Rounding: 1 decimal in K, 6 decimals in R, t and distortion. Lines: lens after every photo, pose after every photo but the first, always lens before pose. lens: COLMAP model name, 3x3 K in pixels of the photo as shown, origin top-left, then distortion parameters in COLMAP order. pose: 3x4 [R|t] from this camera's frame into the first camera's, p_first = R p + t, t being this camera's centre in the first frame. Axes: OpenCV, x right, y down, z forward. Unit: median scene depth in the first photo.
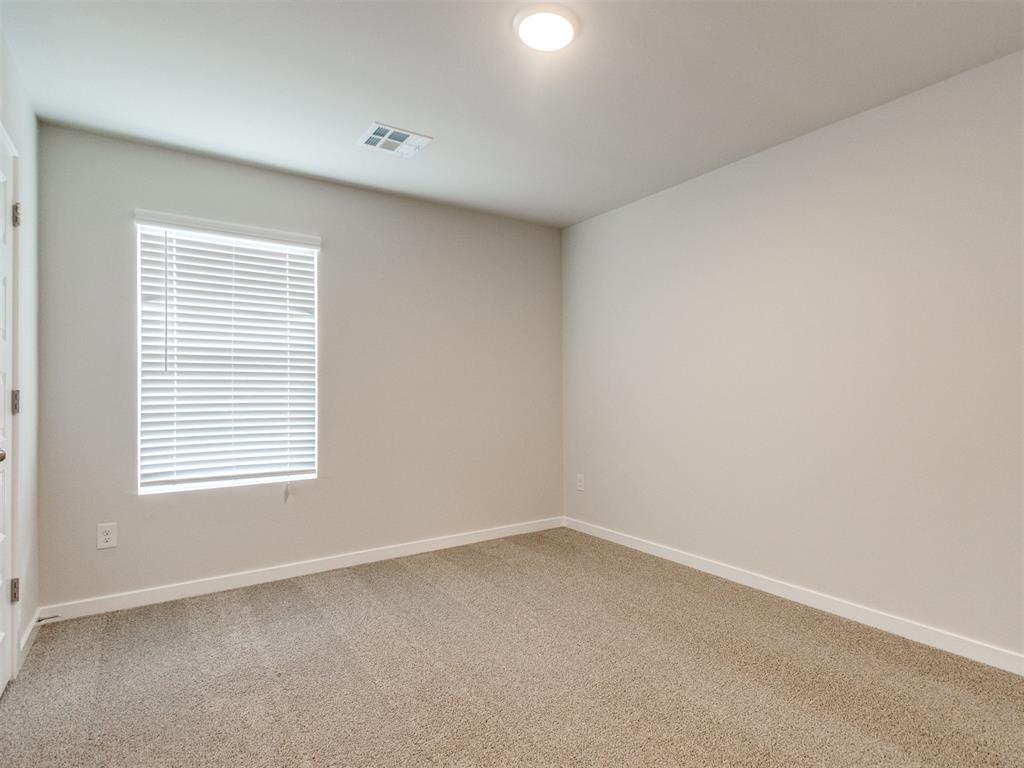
lens RADIAL K [[559.7, 0, 512.3], [0, 559.7, 388.4], [0, 0, 1]] dist [0.003007, 0.000472]
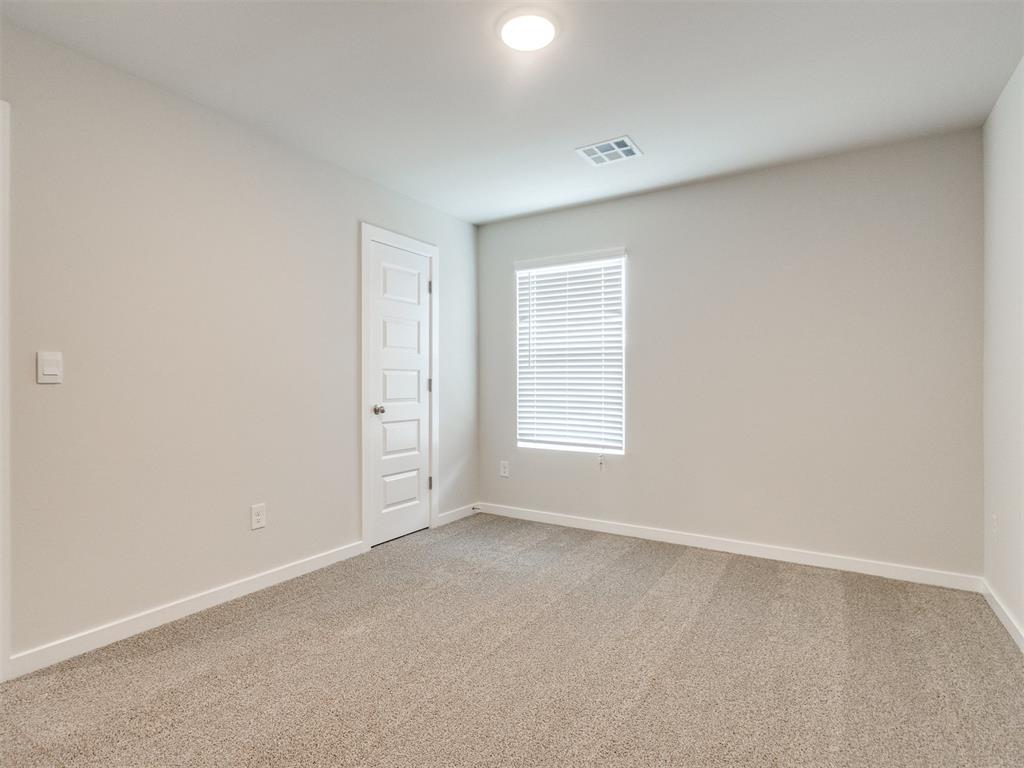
lens RADIAL K [[535.1, 0, 512.0], [0, 535.1, 384.0], [0, 0, 1]] dist [-0.000604, 0.000043]
pose [[0.385546, 0.011082, -0.922622, 0.629321], [0.001715, 0.999918, 0.012727, -0.001444], [0.922687, -0.006489, 0.385495, 0.382015]]
